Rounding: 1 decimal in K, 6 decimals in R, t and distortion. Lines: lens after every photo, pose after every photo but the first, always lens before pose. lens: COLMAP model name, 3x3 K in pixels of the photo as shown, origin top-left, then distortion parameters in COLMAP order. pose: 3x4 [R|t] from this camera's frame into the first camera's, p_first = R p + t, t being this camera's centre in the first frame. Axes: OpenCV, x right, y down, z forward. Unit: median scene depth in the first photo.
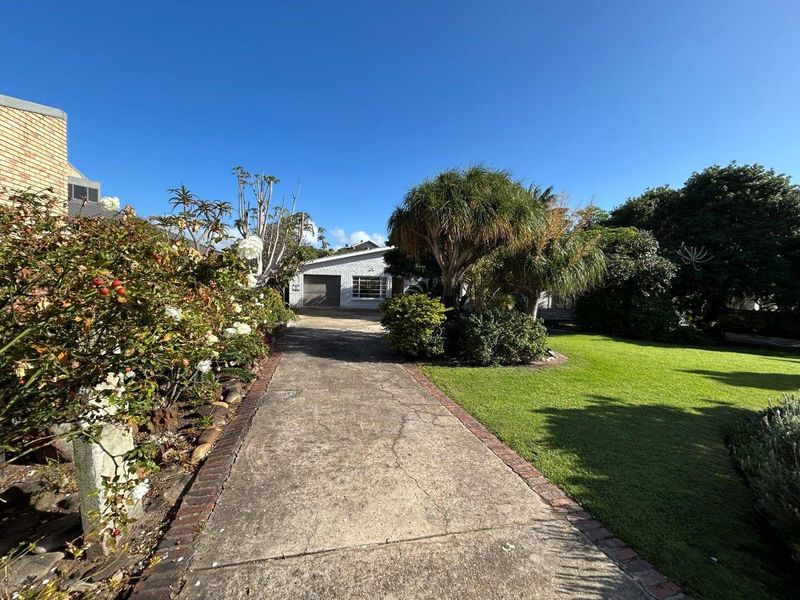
lens RADIAL K [[321.5, 0, 400.0], [0, 321.5, 300.0], [0, 0, 1]] dist [-0.001504, 0.000703]
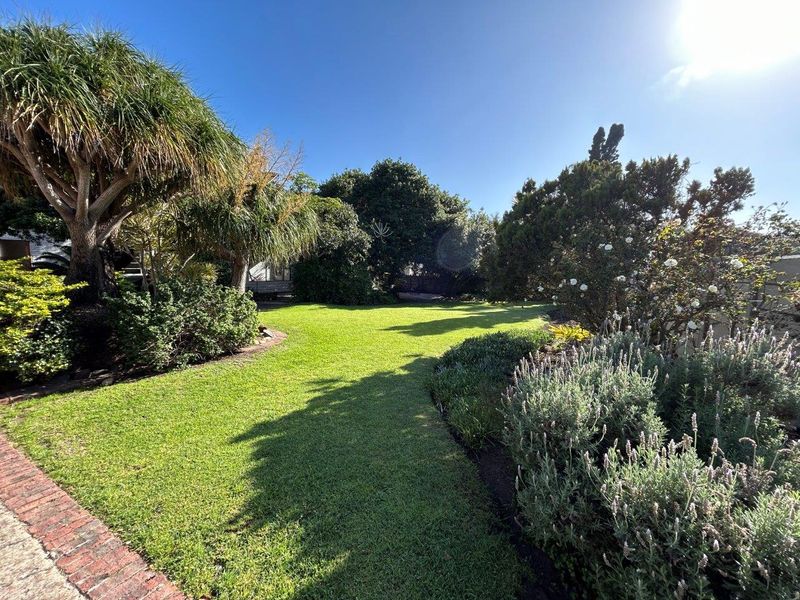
lens RADIAL K [[321.5, 0, 400.0], [0, 321.5, 300.0], [0, 0, 1]] dist [-0.001504, 0.000703]
pose [[0.683271, -0.088679, 0.724760, 0.133371], [0.028734, 0.995094, 0.094667, 0.016420], [-0.729599, -0.043858, 0.682467, 0.224332]]
